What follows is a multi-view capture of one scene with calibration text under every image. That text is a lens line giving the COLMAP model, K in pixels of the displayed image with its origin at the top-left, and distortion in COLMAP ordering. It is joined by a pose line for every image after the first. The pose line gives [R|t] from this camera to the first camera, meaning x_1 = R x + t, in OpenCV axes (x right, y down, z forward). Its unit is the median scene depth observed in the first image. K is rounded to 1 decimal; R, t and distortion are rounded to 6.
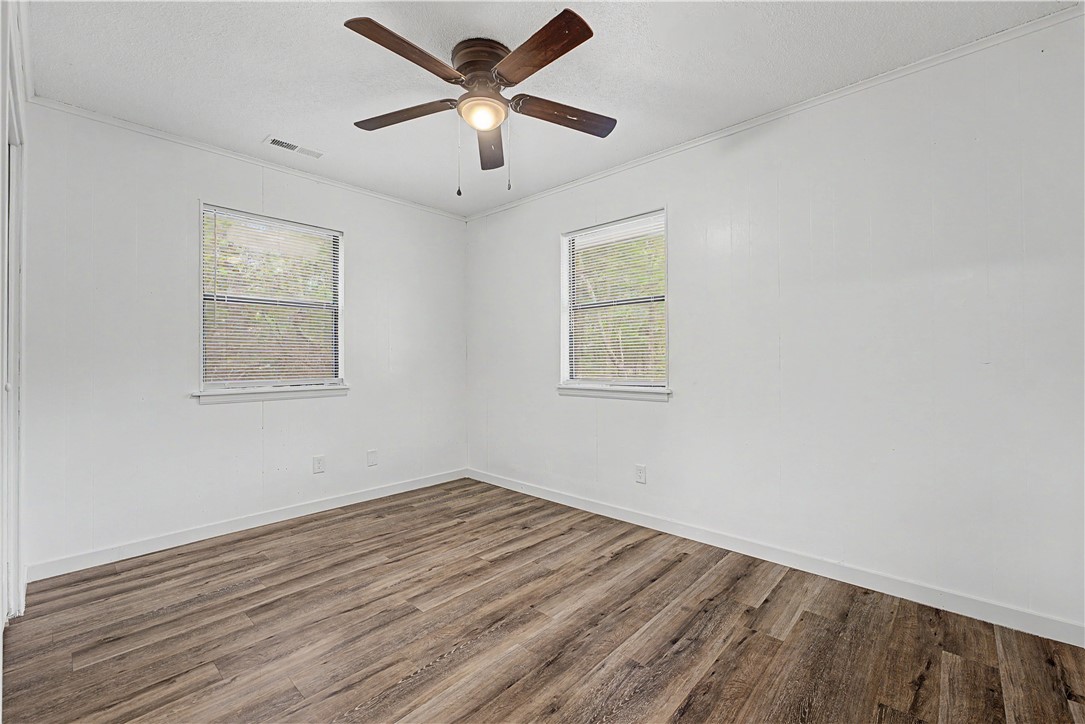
lens RADIAL K [[440.9, 0, 547.7], [0, 440.9, 360.4], [0, 0, 1]] dist [-0.000970, 0.000104]
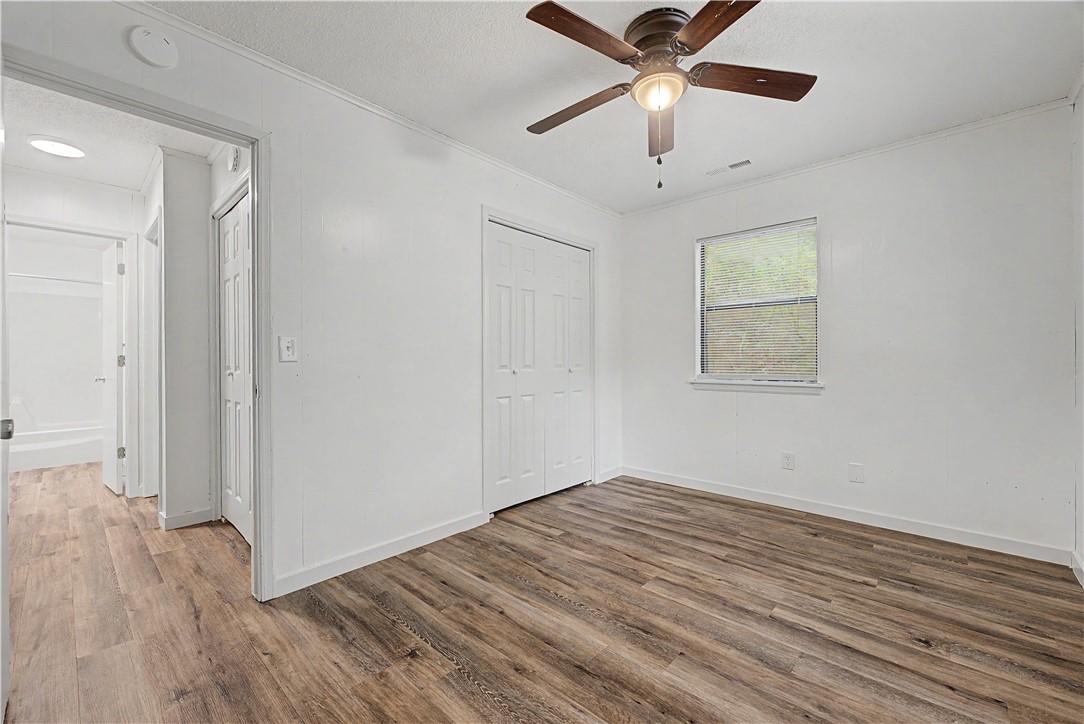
lens RADIAL K [[440.5, 0, 548.3], [0, 440.5, 358.5], [0, 0, 1]] dist [-0.000970, 0.000104]
pose [[0.018485, 0.003958, -0.999821, 0.598392], [0.002272, 0.999989, 0.004001, -0.001030], [0.999827, -0.002346, 0.018475, 0.560152]]
